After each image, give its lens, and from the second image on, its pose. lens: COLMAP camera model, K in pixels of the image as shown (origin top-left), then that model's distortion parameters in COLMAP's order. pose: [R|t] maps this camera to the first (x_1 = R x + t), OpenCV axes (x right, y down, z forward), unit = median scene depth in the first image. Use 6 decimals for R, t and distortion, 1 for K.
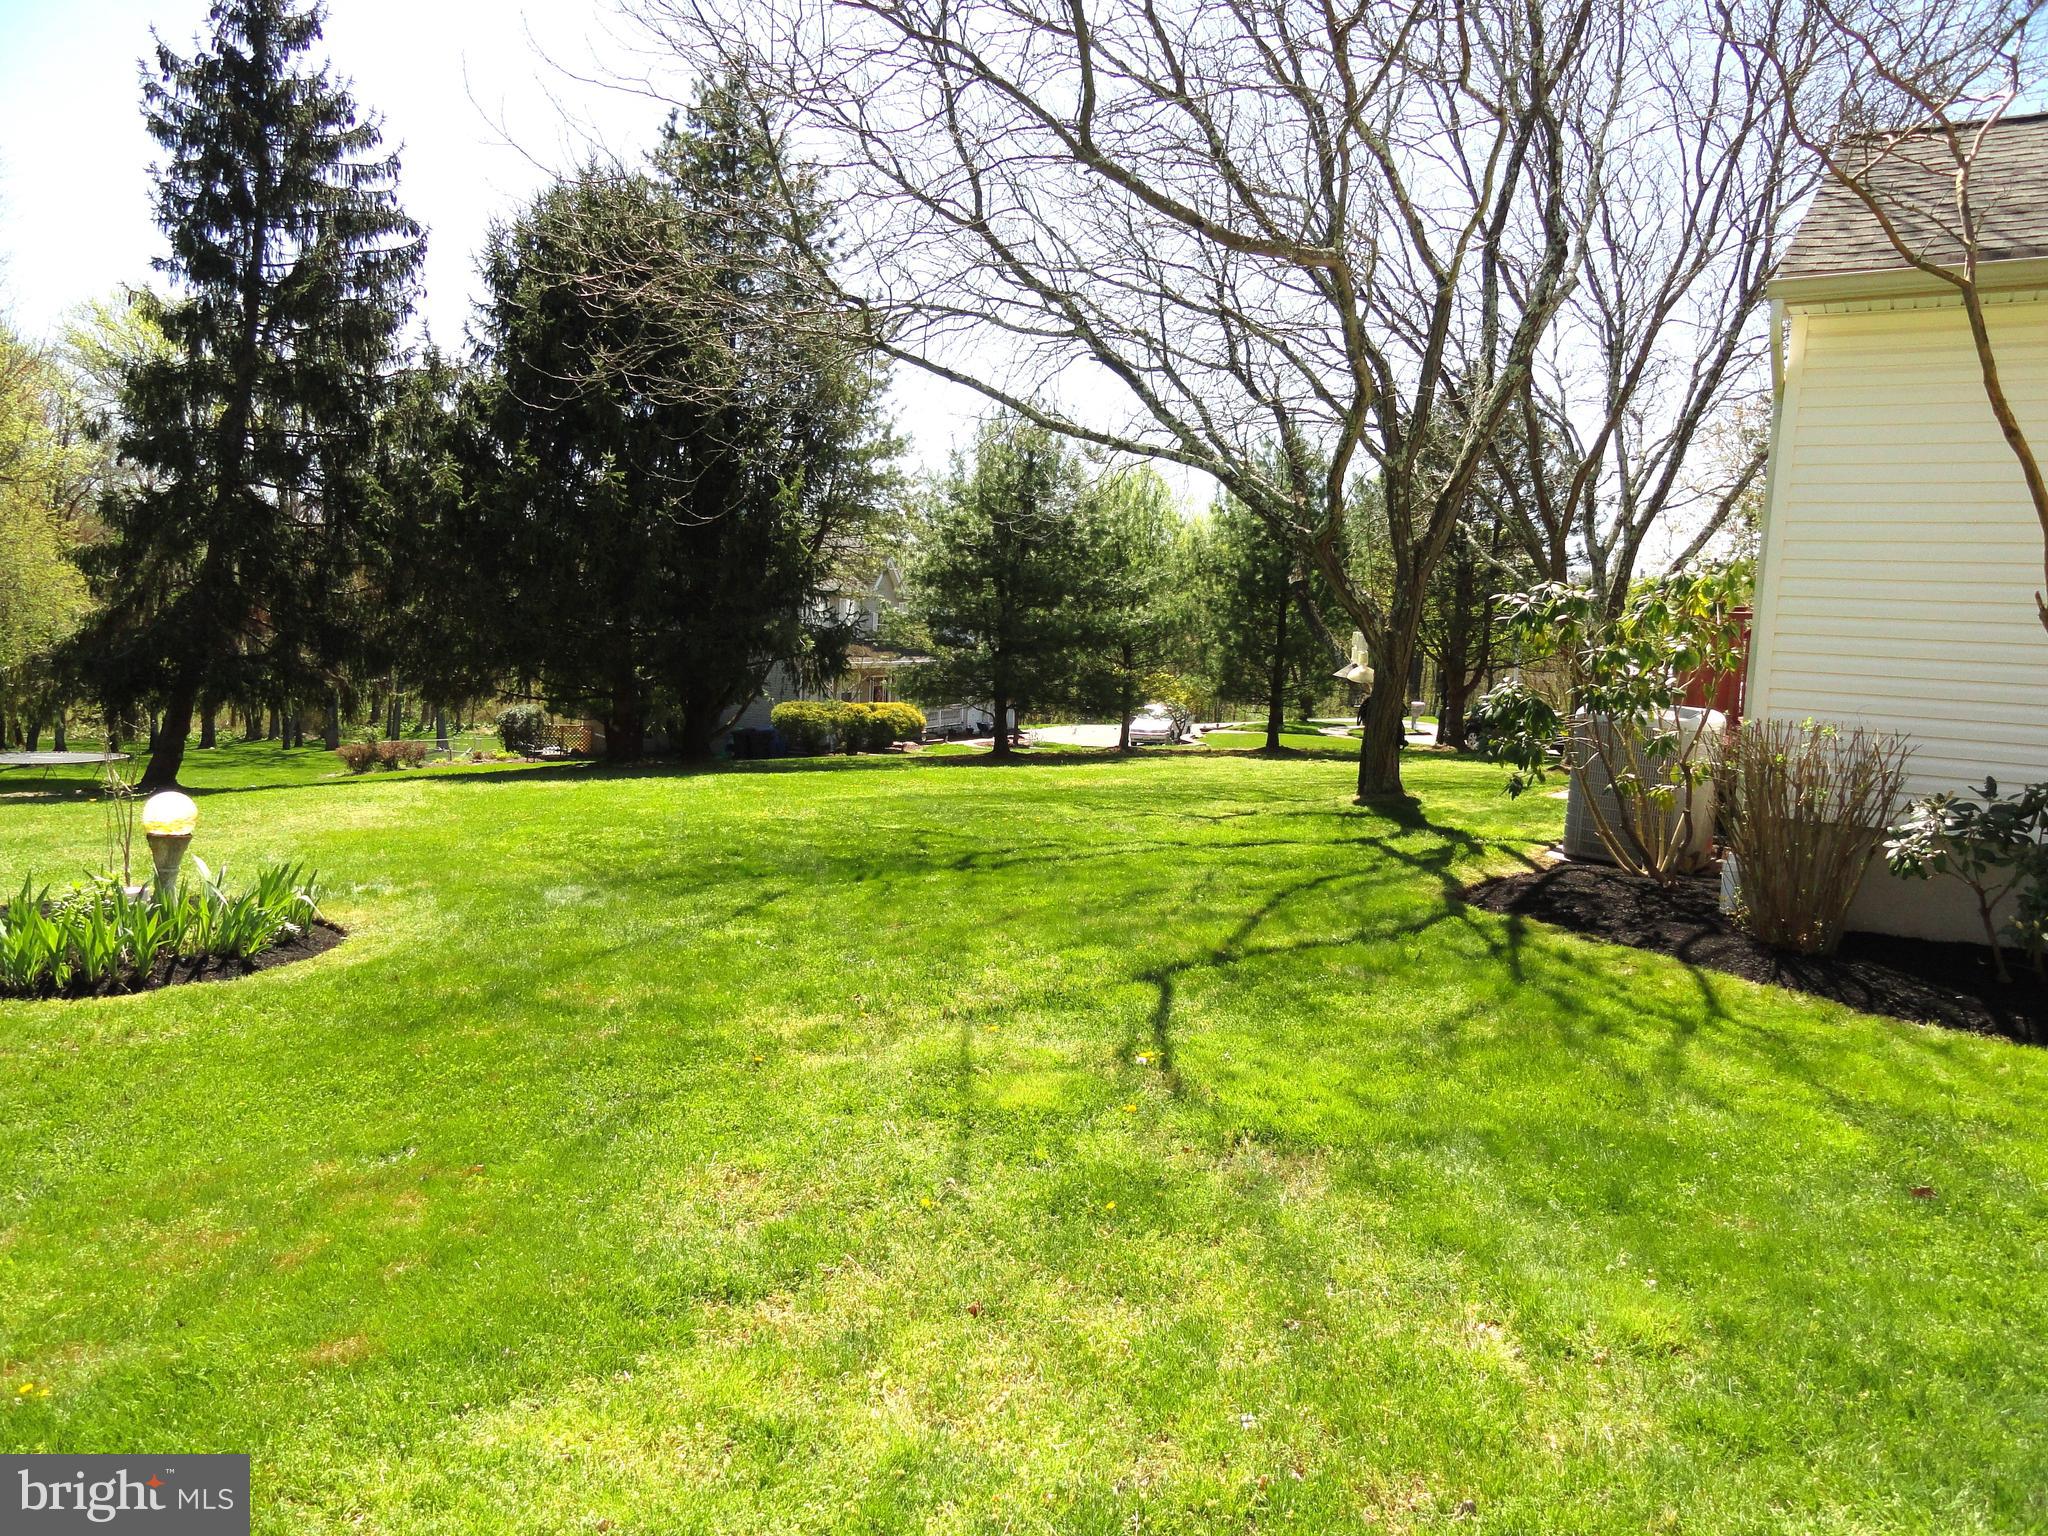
lens RADIAL K [[1424.7, 0, 1022.3], [0, 1424.7, 774.2], [0, 0, 1]] dist [-0.015835, 0.015462]
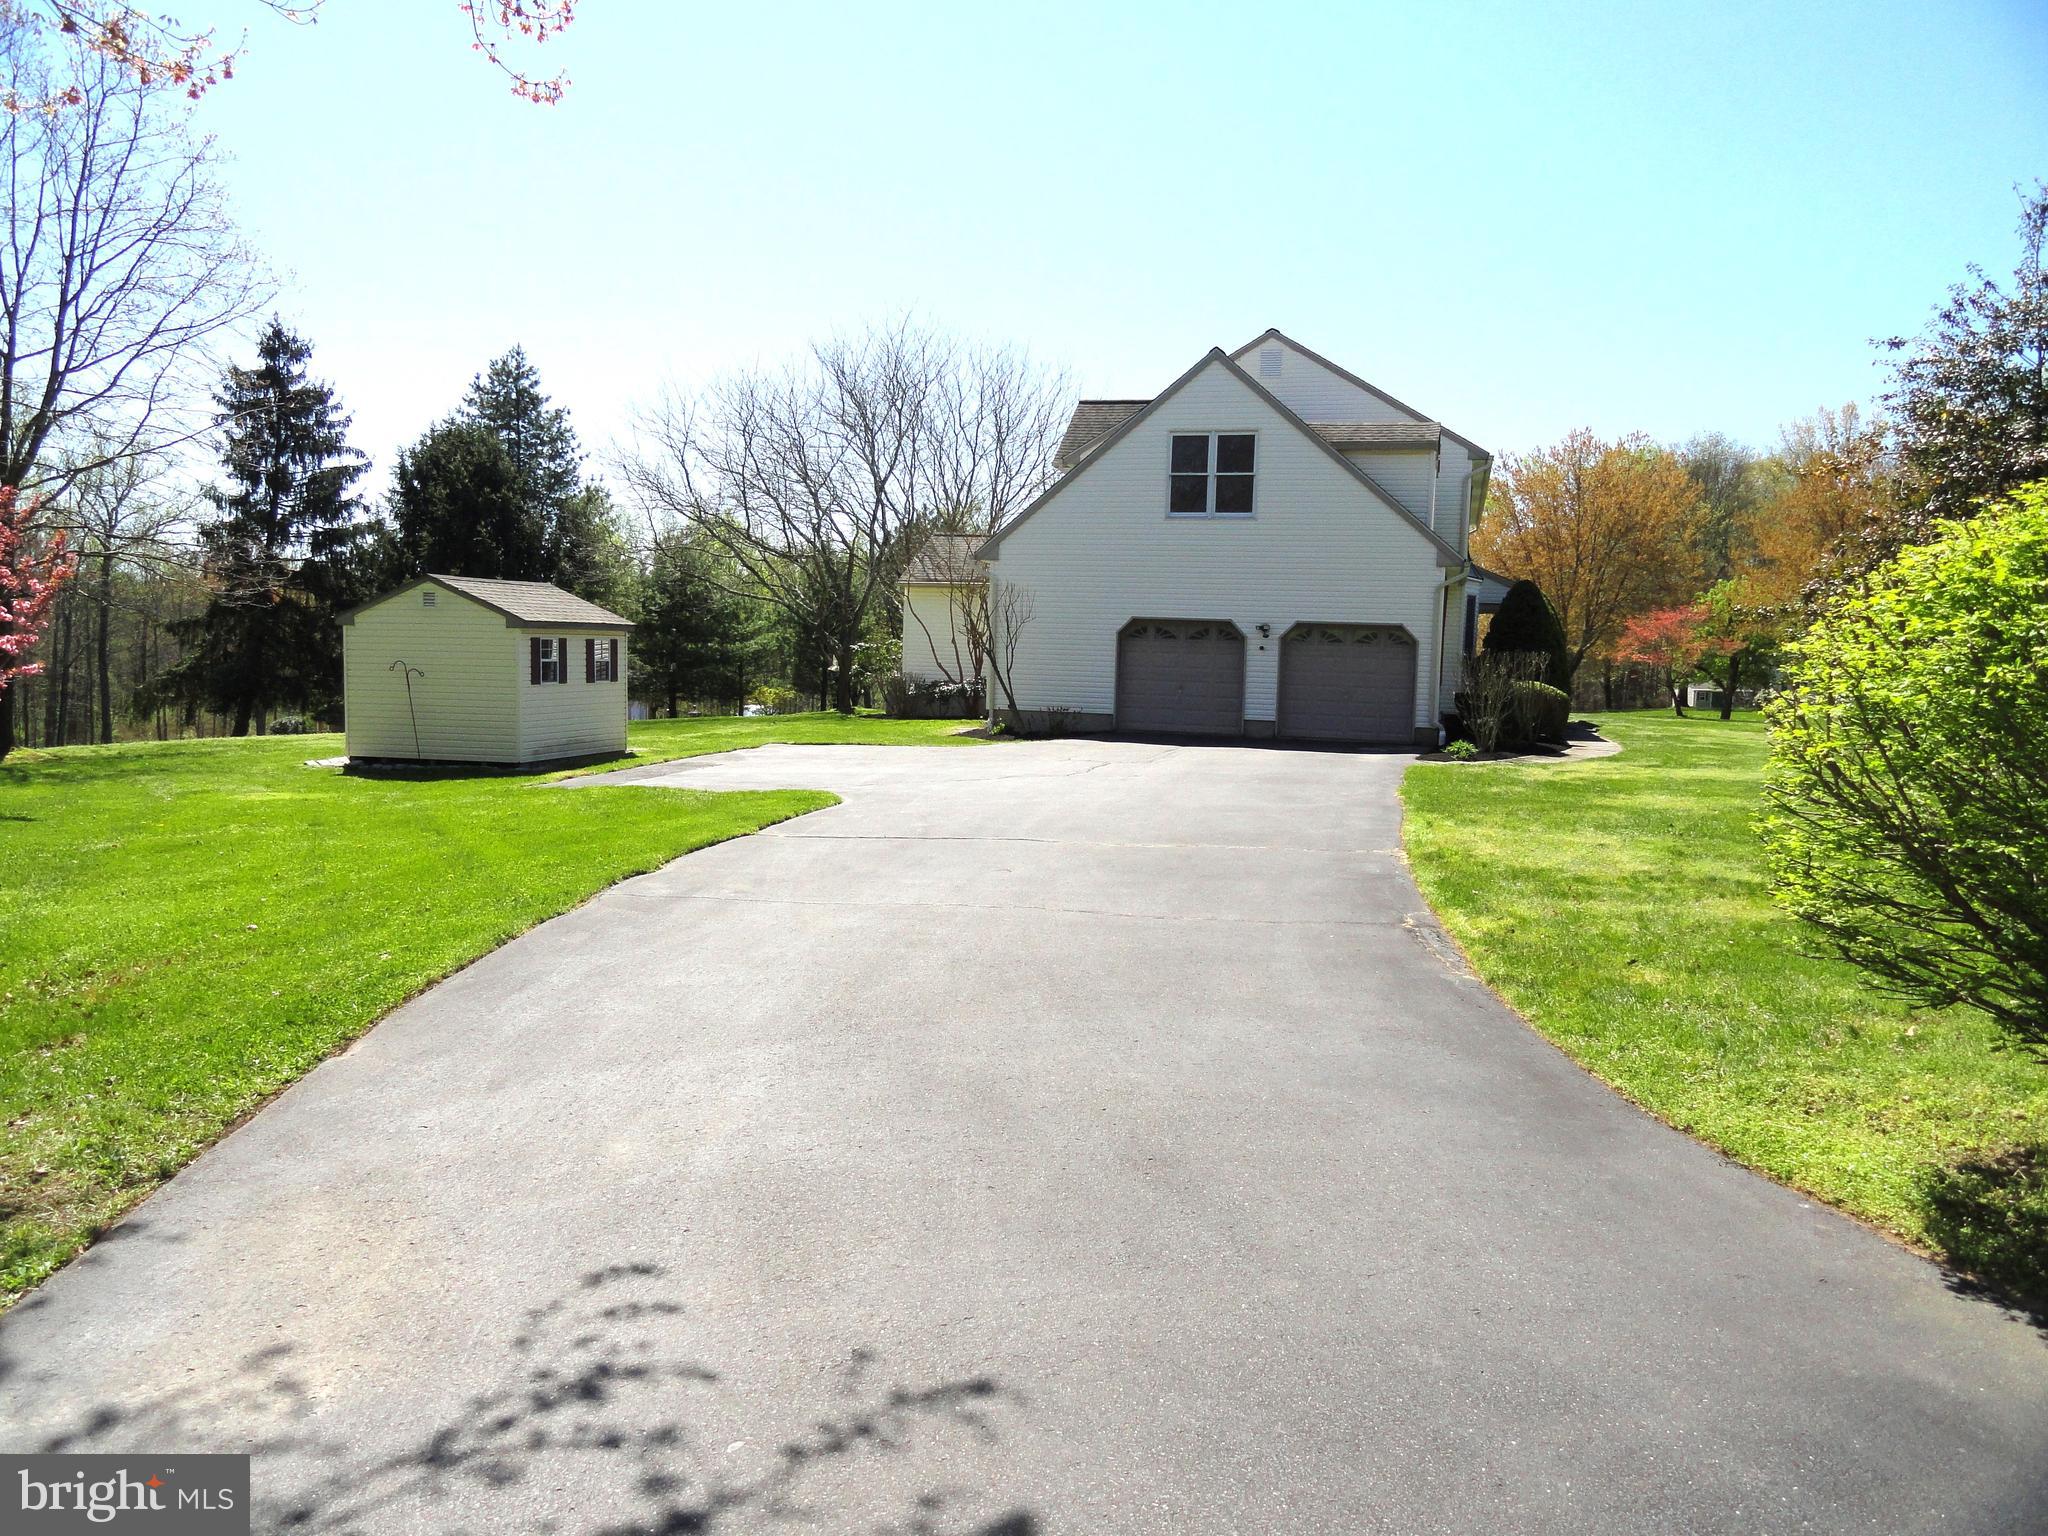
lens RADIAL K [[1424.7, 0, 1023.2], [0, 1424.7, 771.5], [0, 0, 1]] dist [-0.015835, 0.015462]
pose [[0.957791, -0.042760, 0.284269, -0.127592], [0.047476, 0.998825, -0.009716, 0.101076], [-0.283519, 0.022802, 0.958695, -1.029746]]
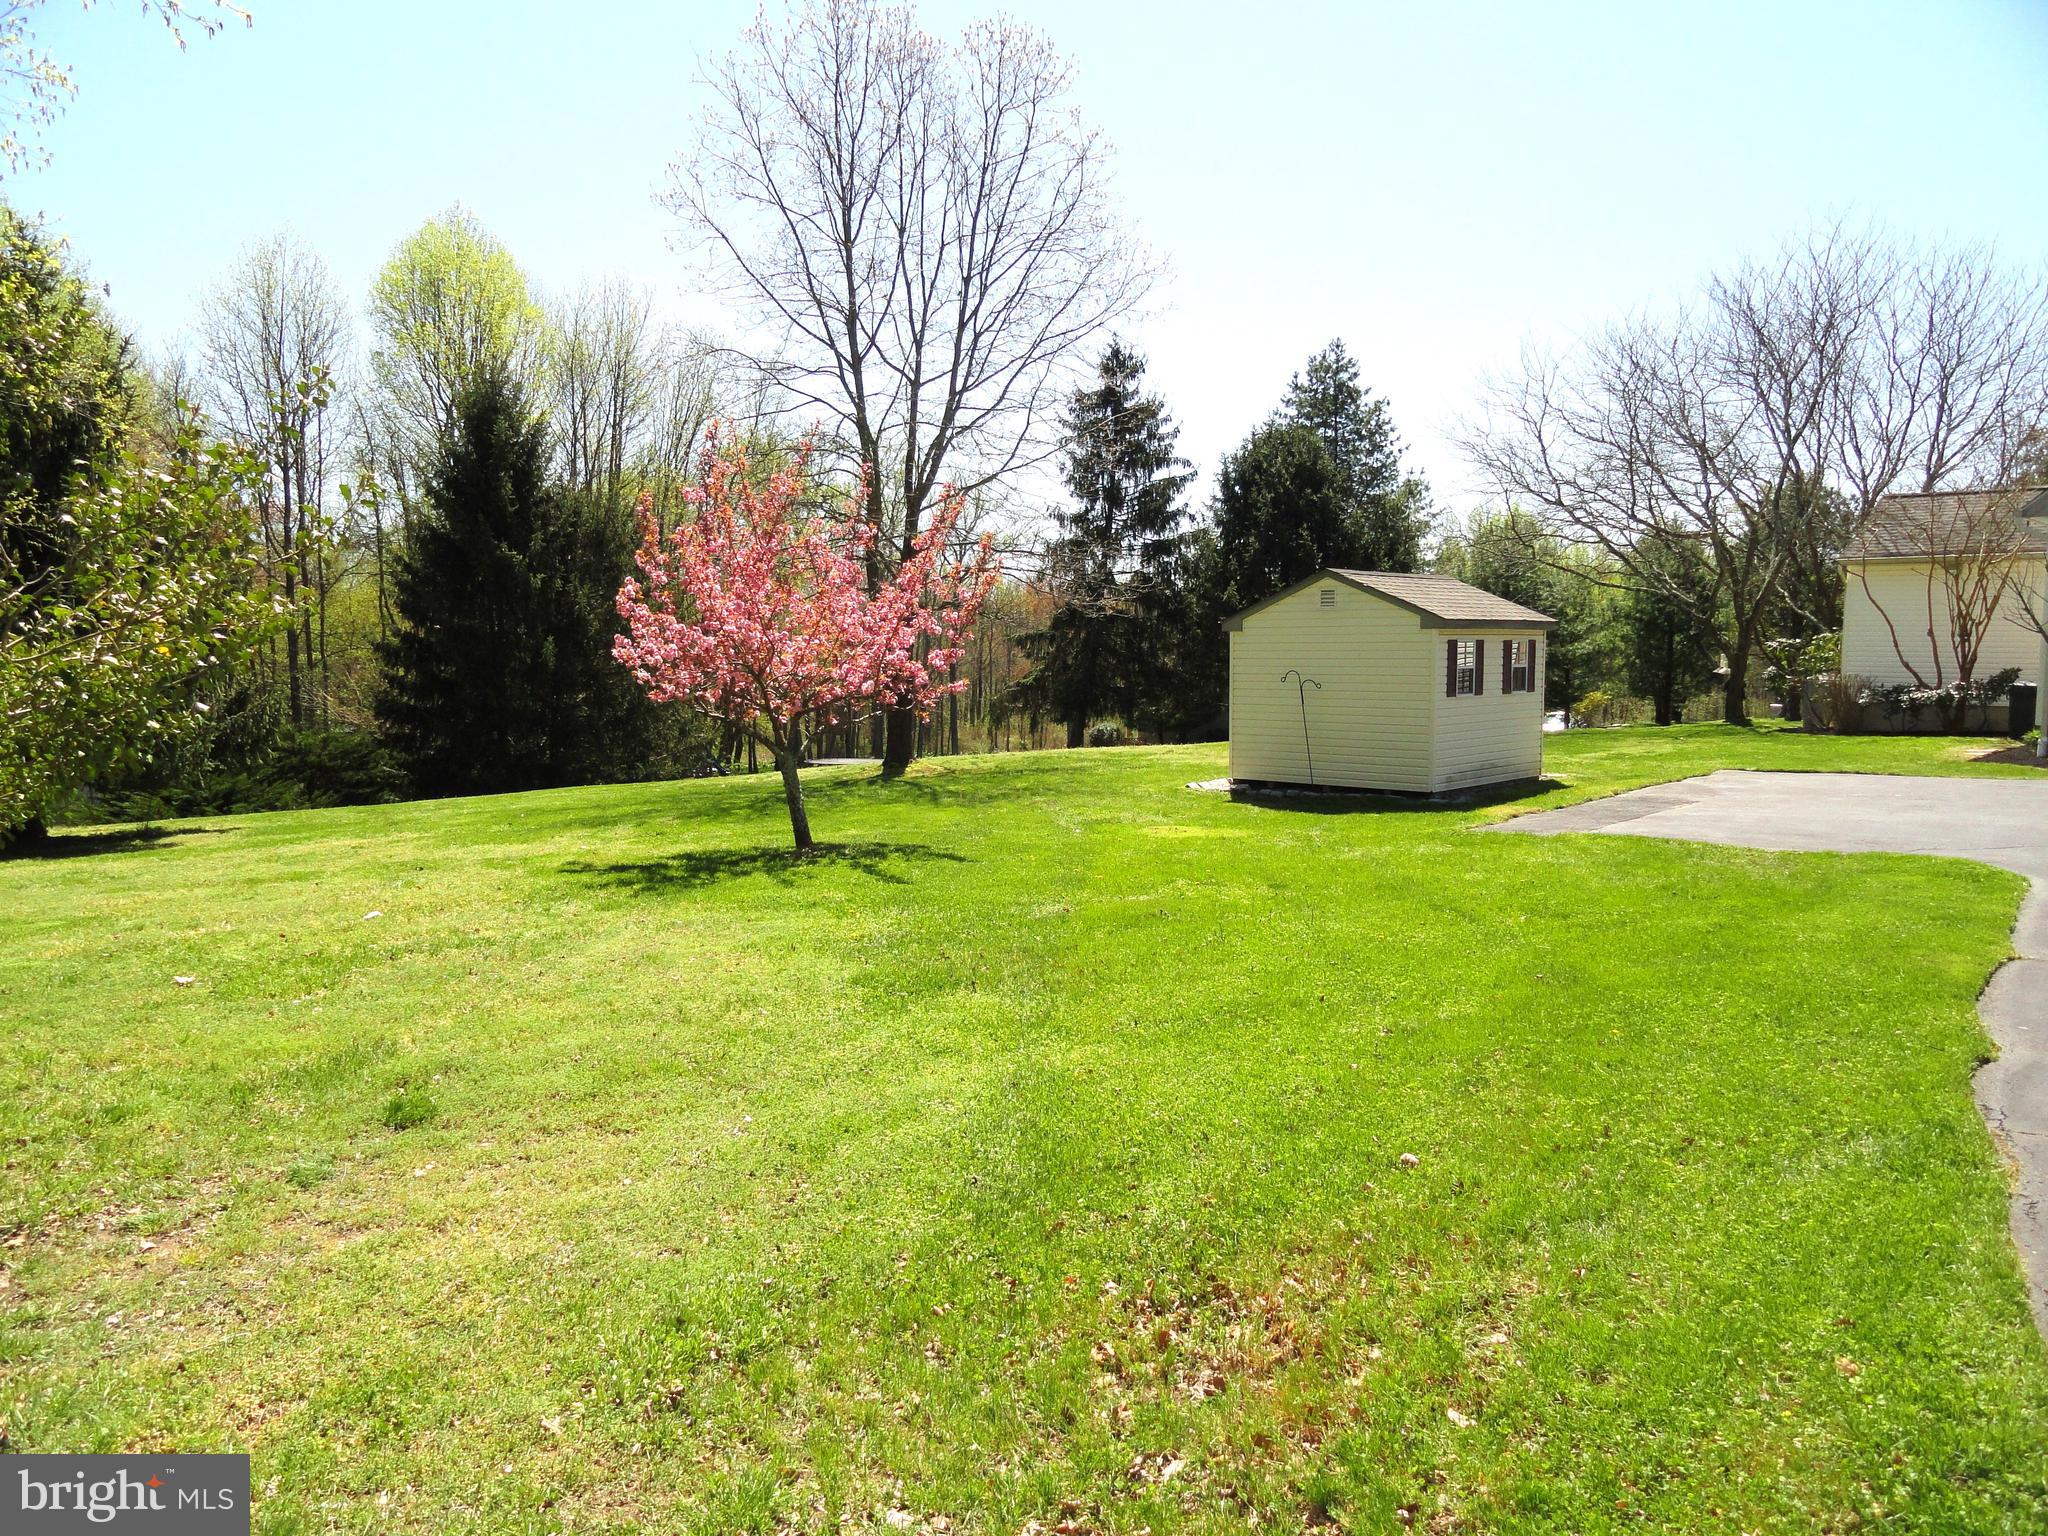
lens RADIAL K [[1424.7, 0, 1021.2], [0, 1424.7, 772.9], [0, 0, 1]] dist [-0.015835, 0.015462]
pose [[0.973150, -0.021428, -0.229172, -0.202955], [0.015338, 0.999481, -0.028323, 0.082365], [0.229660, 0.024048, 0.972974, -0.873454]]
